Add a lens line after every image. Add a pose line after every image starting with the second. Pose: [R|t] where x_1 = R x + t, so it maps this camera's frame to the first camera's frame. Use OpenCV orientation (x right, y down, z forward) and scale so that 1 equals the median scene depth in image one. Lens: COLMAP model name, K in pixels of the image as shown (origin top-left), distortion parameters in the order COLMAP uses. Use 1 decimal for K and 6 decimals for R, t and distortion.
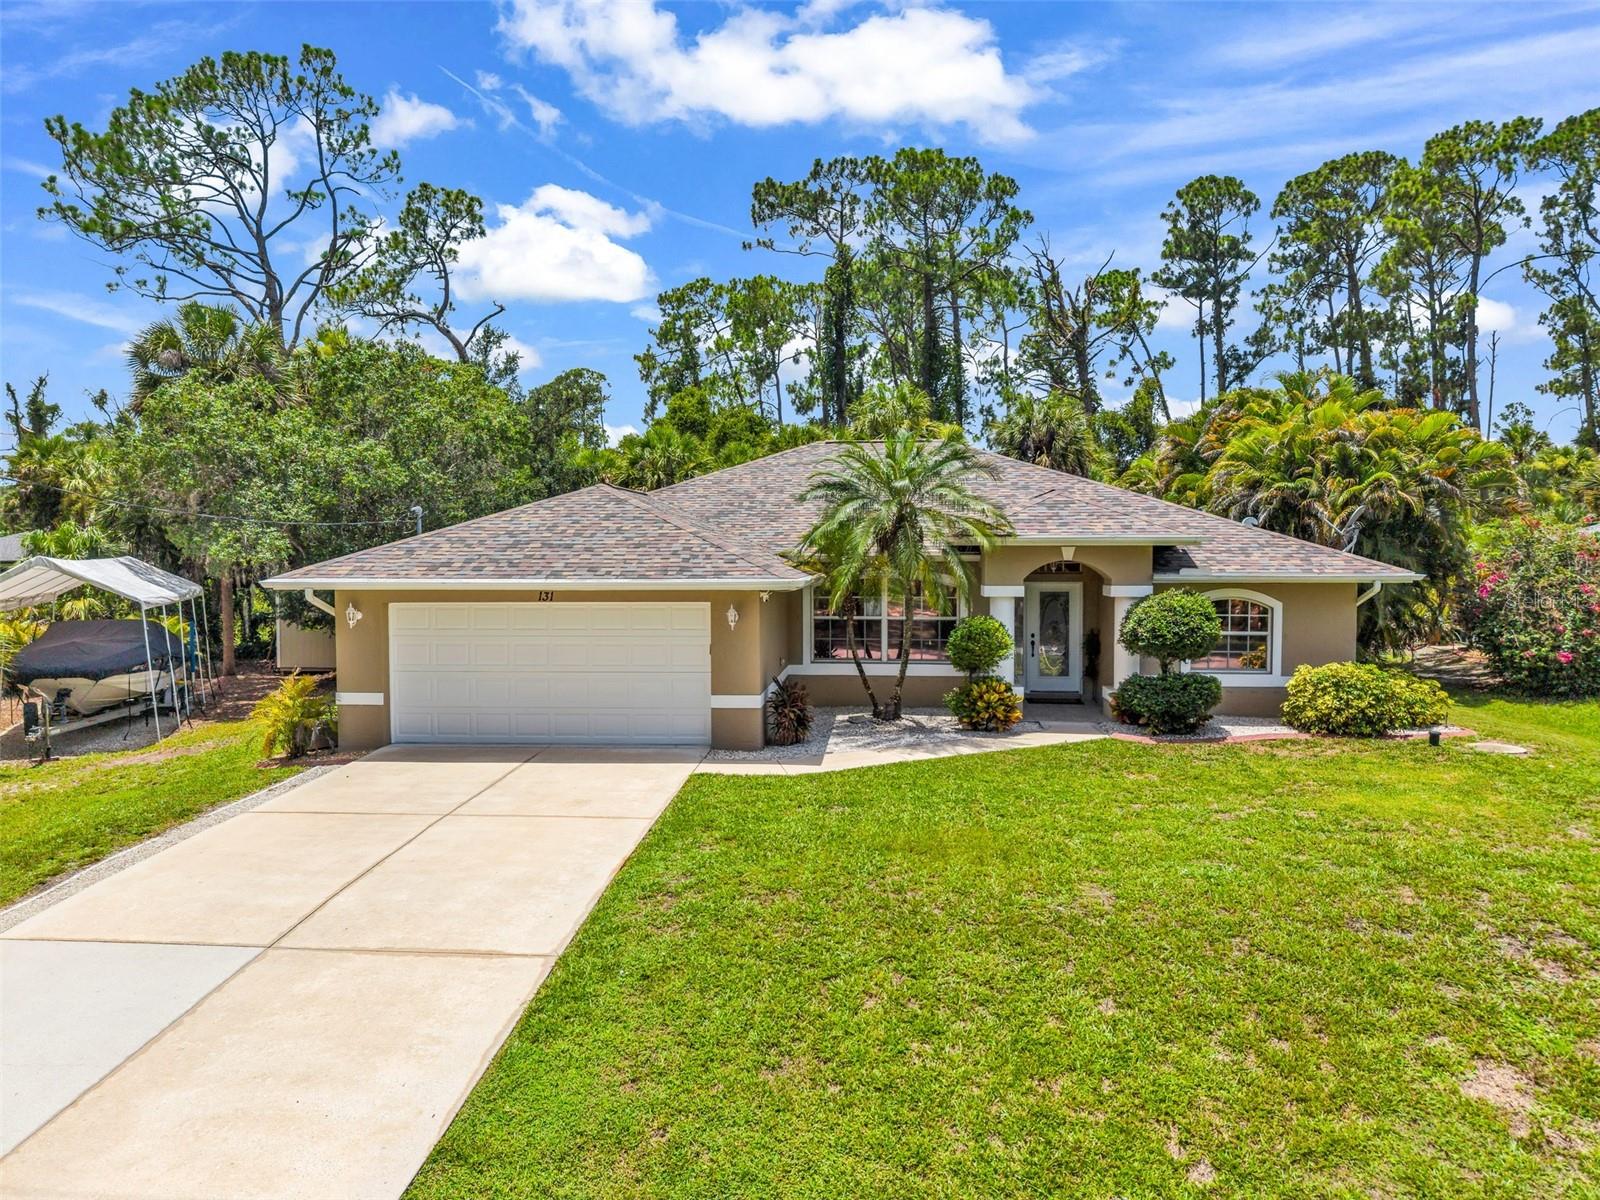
lens RADIAL K [[1070.9, 0, 795.5], [0, 1070.9, 602.7], [0, 0, 1]] dist [0.025990, -0.025658]
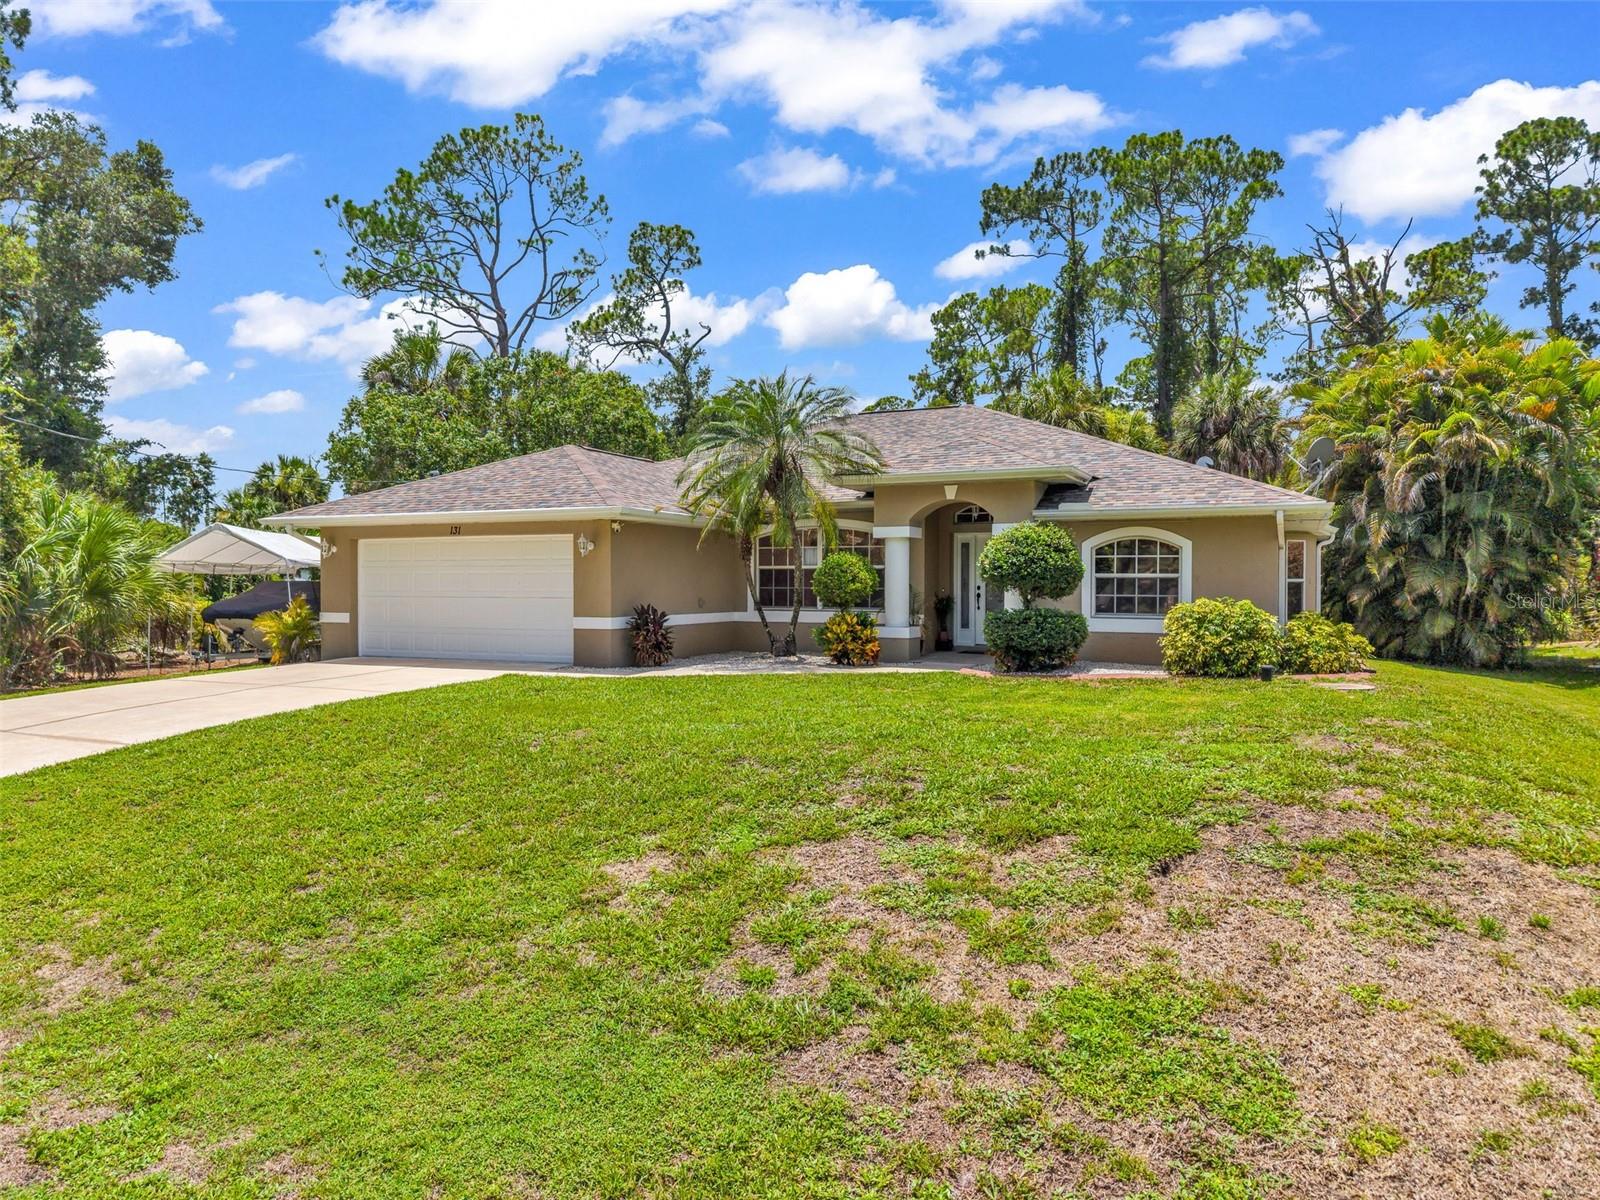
lens RADIAL K [[1070.9, 0, 795.5], [0, 1070.9, 602.7], [0, 0, 1]] dist [0.025990, -0.025658]
pose [[0.939768, 0.010186, -0.341660, 0.236607], [-0.021469, 0.999341, -0.029258, 0.045448], [0.341137, 0.034831, 0.939368, 0.015104]]
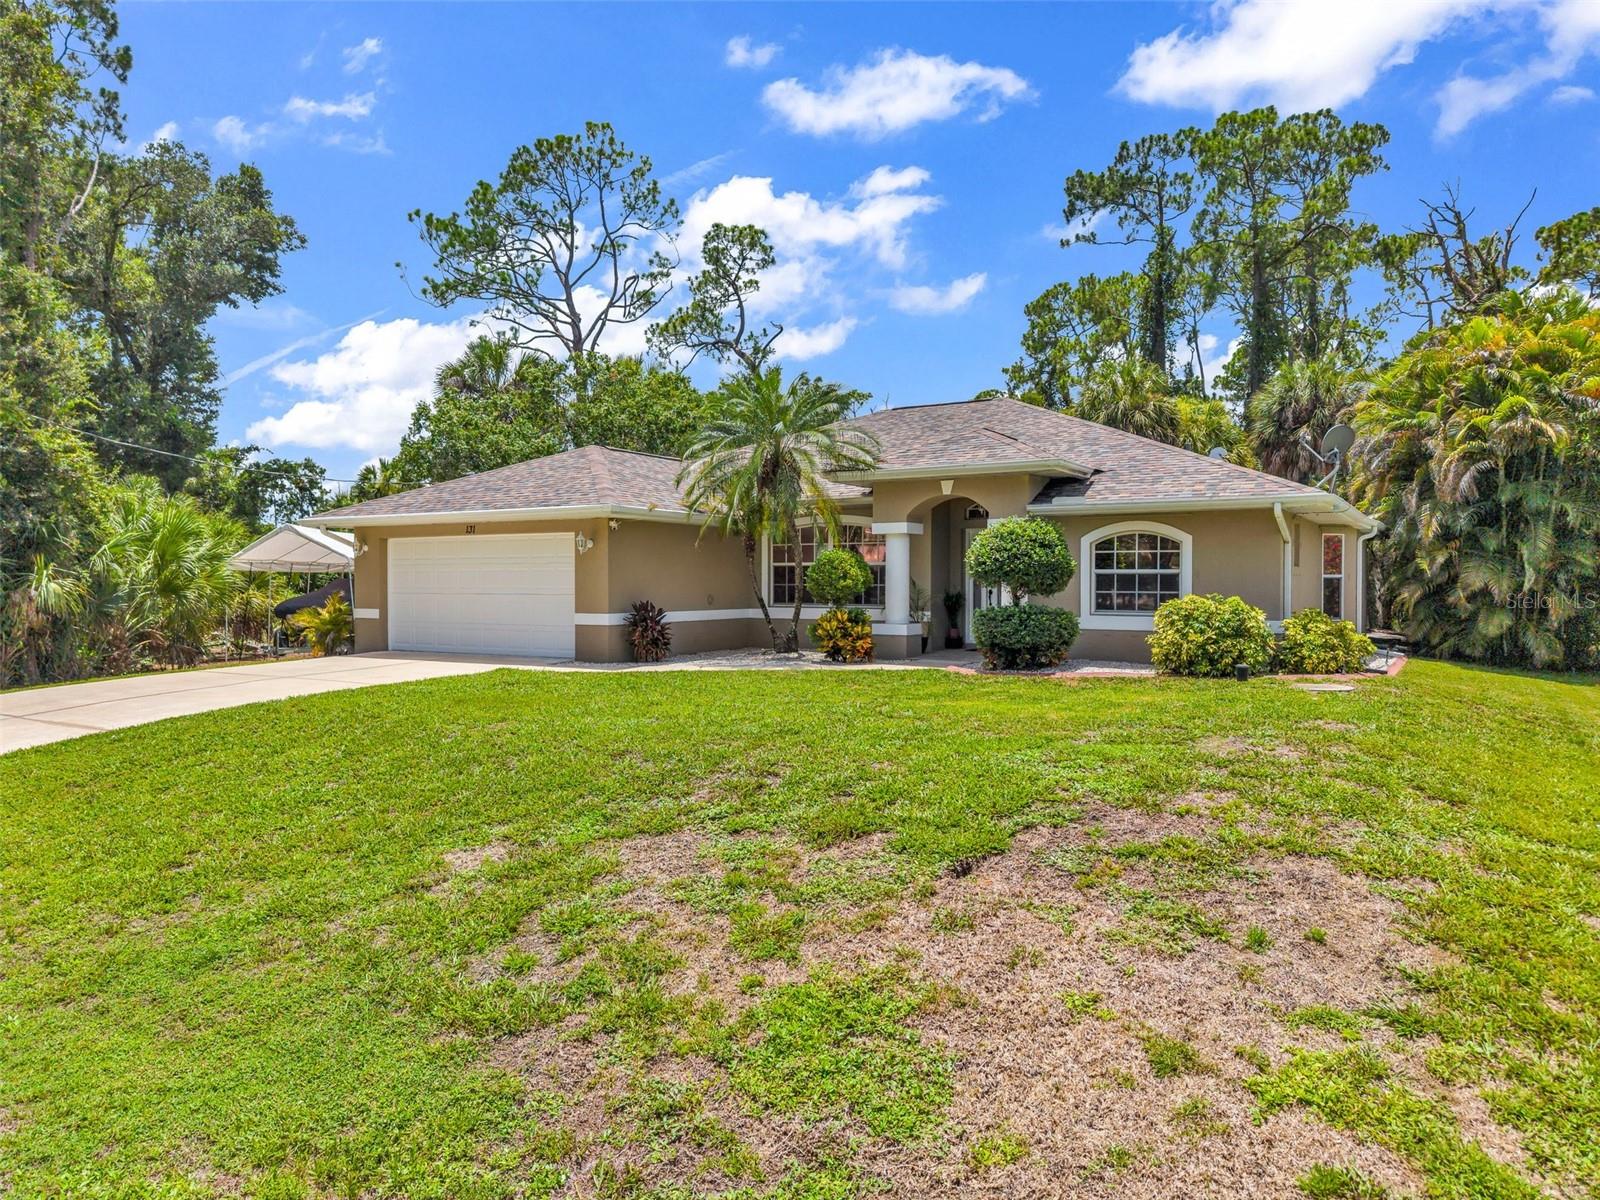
lens RADIAL K [[1070.9, 0, 795.5], [0, 1070.9, 602.7], [0, 0, 1]] dist [0.025990, -0.025658]
pose [[0.897582, 0.011801, -0.440689, 0.289801], [-0.025032, 0.999393, -0.024223, 0.044465], [0.440136, 0.032773, 0.897333, 0.036513]]
